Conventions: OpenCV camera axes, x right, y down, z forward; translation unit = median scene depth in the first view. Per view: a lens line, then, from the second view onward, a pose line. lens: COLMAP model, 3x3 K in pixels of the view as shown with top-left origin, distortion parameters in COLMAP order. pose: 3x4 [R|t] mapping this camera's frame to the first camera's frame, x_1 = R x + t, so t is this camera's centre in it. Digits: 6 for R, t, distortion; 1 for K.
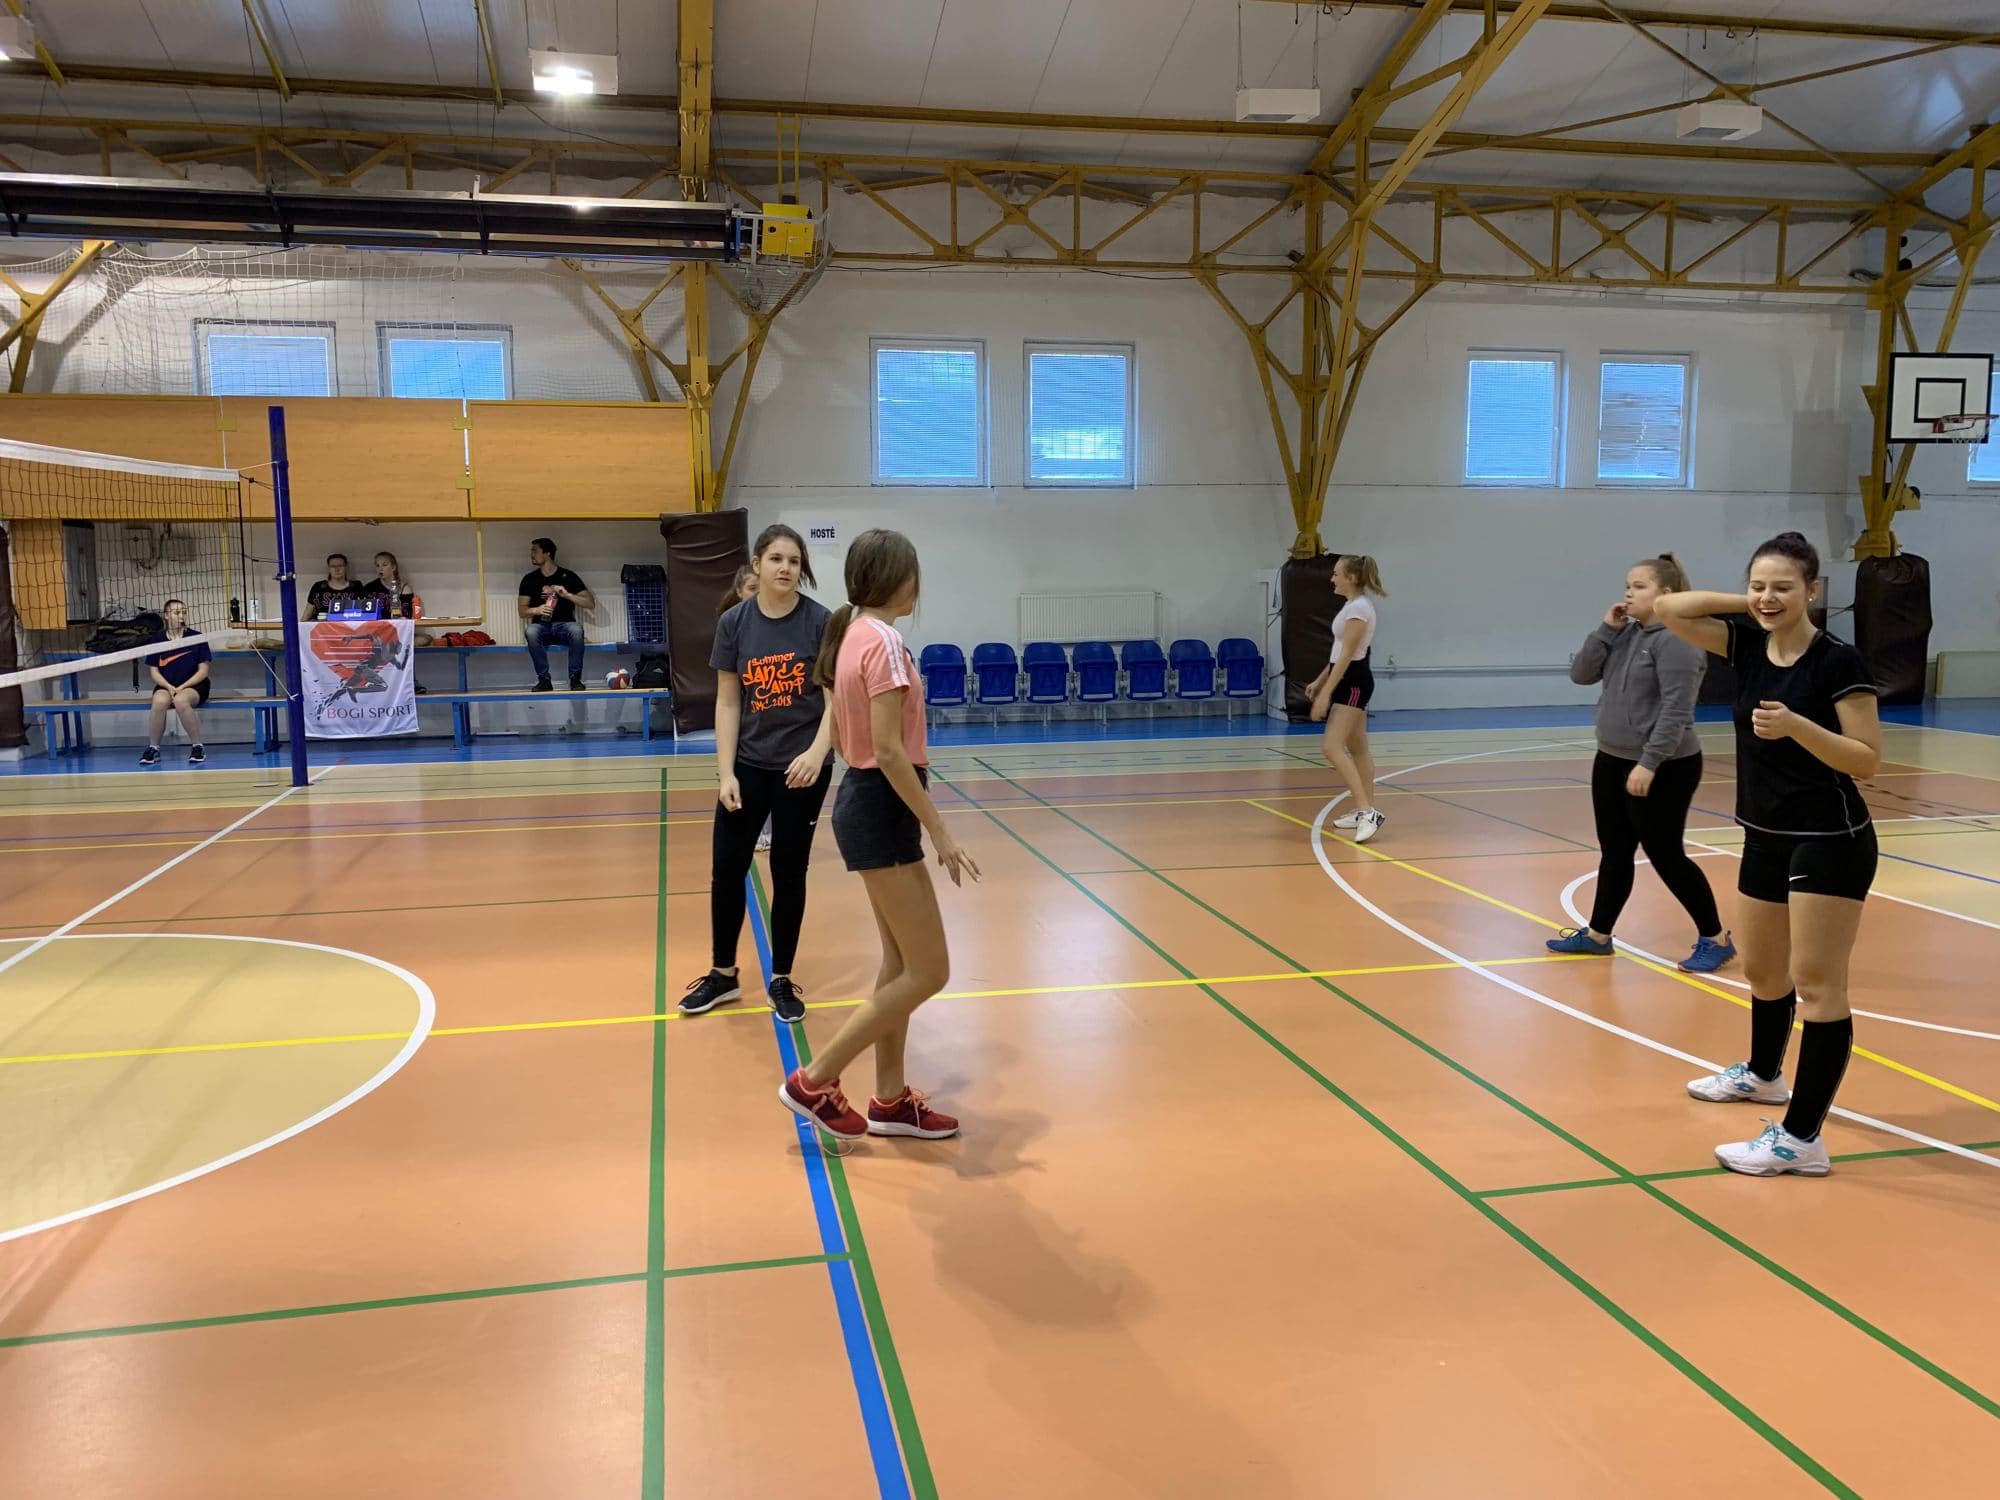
lens RADIAL K [[1516.9, 0, 1000.0], [0, 1516.9, 750.0], [0, 0, 1]] dist [0.004814, 0.002574]
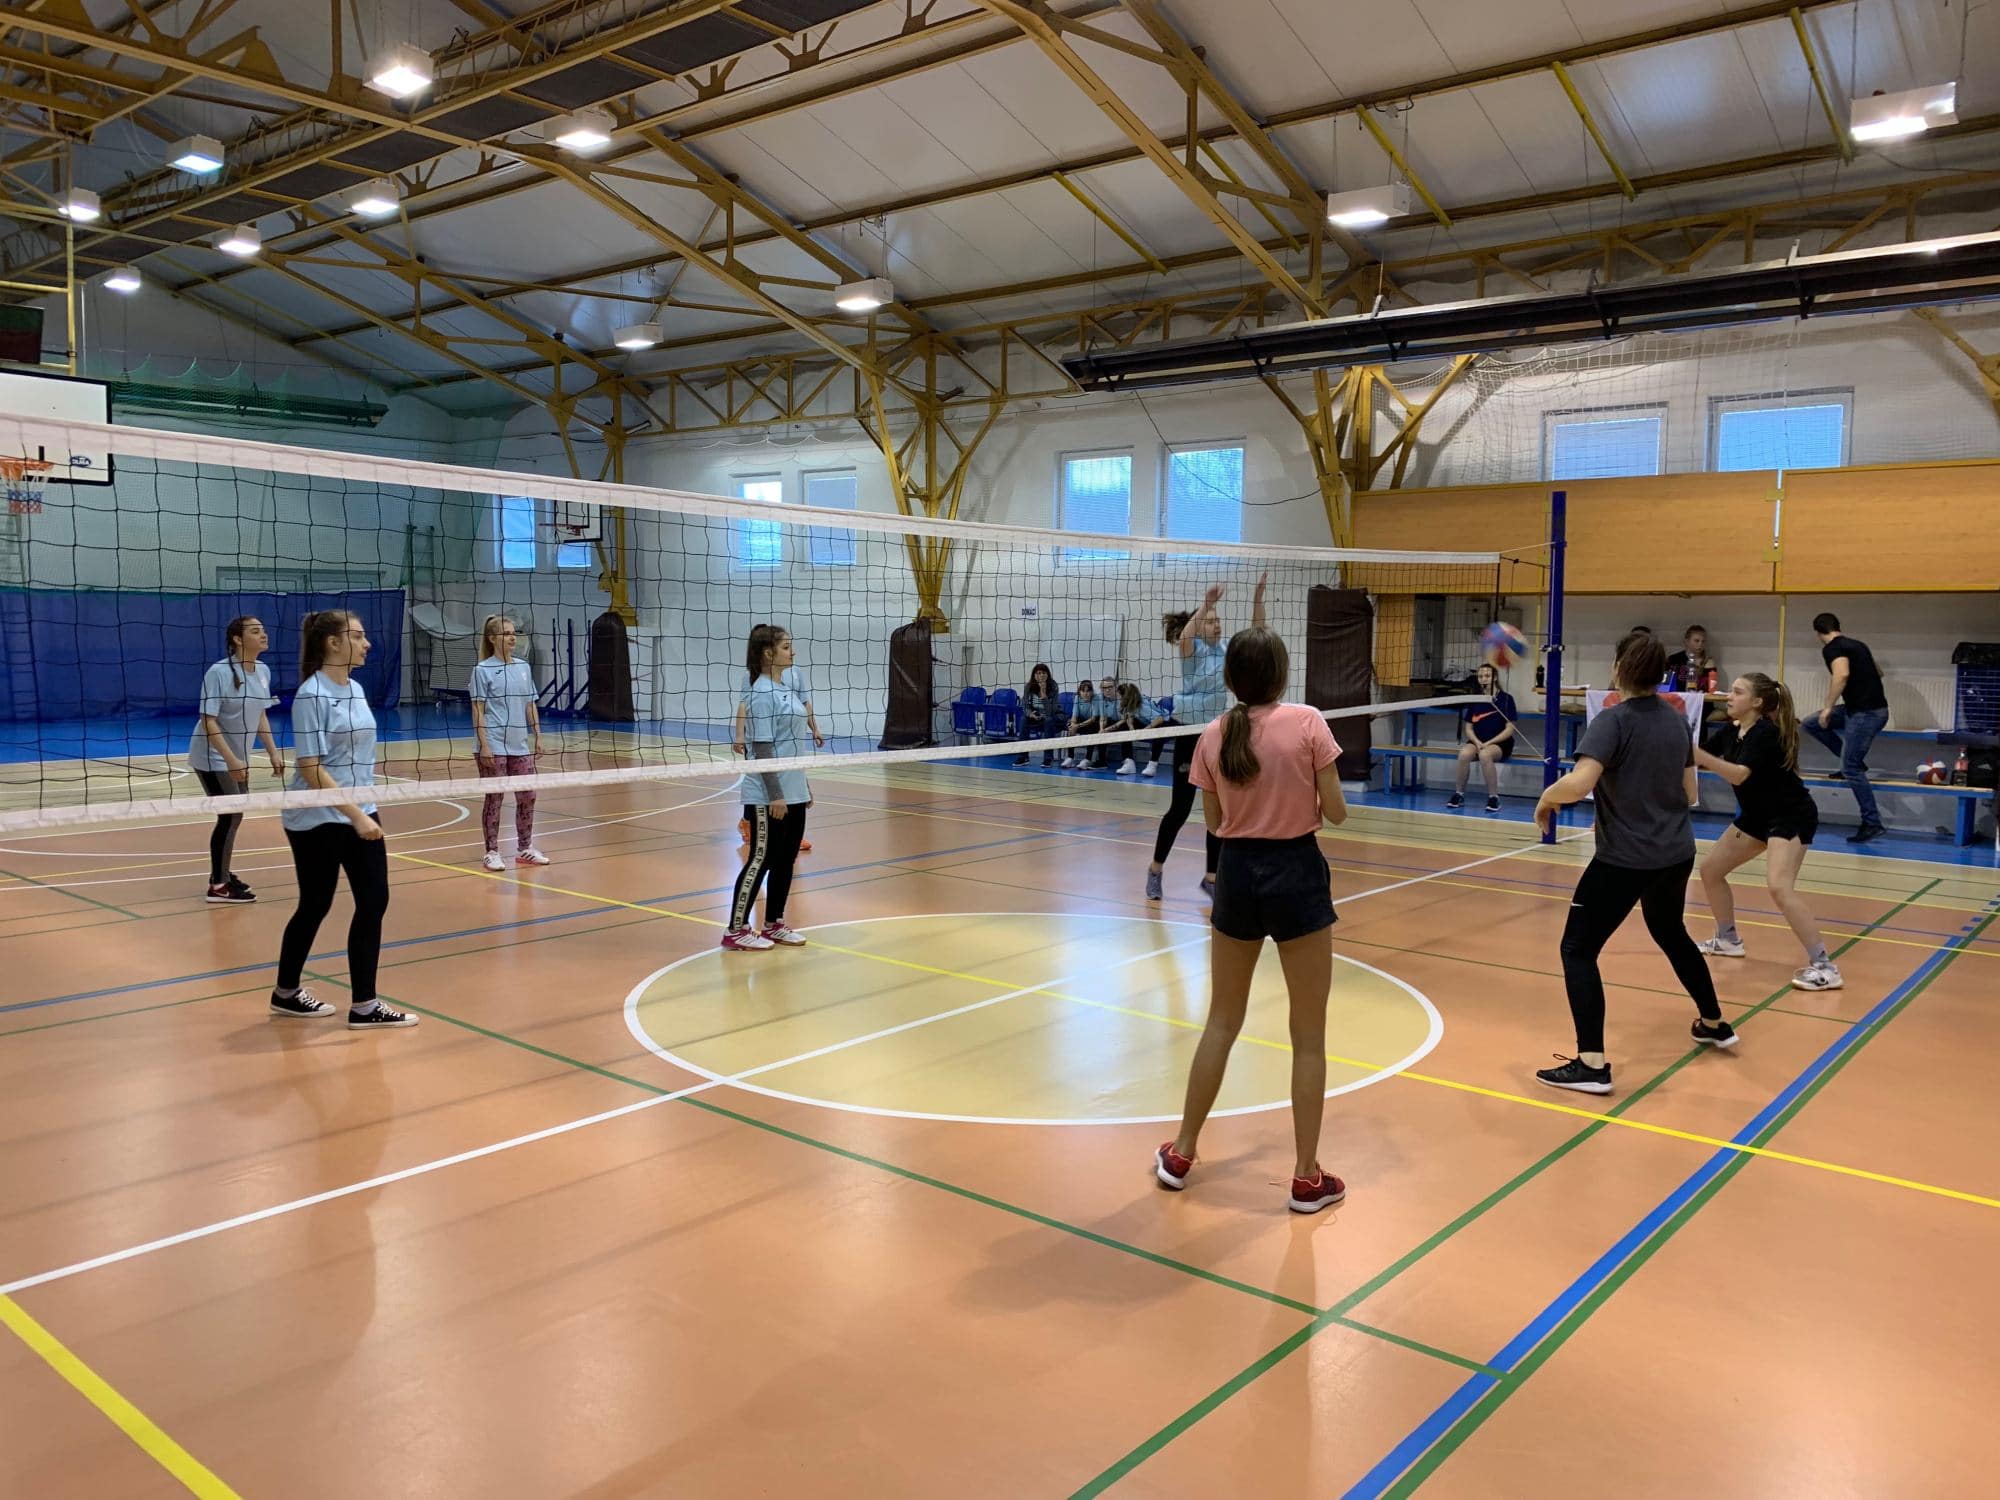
lens RADIAL K [[1523.3, 0, 1000.0], [0, 1523.3, 750.0], [0, 0, 1]] dist [0.005423, -0.005271]
pose [[0.614648, 0.080874, -0.784645, 0.116090], [-0.117659, 0.993002, 0.010183, -0.005434], [0.779977, 0.086062, 0.619862, 0.028894]]
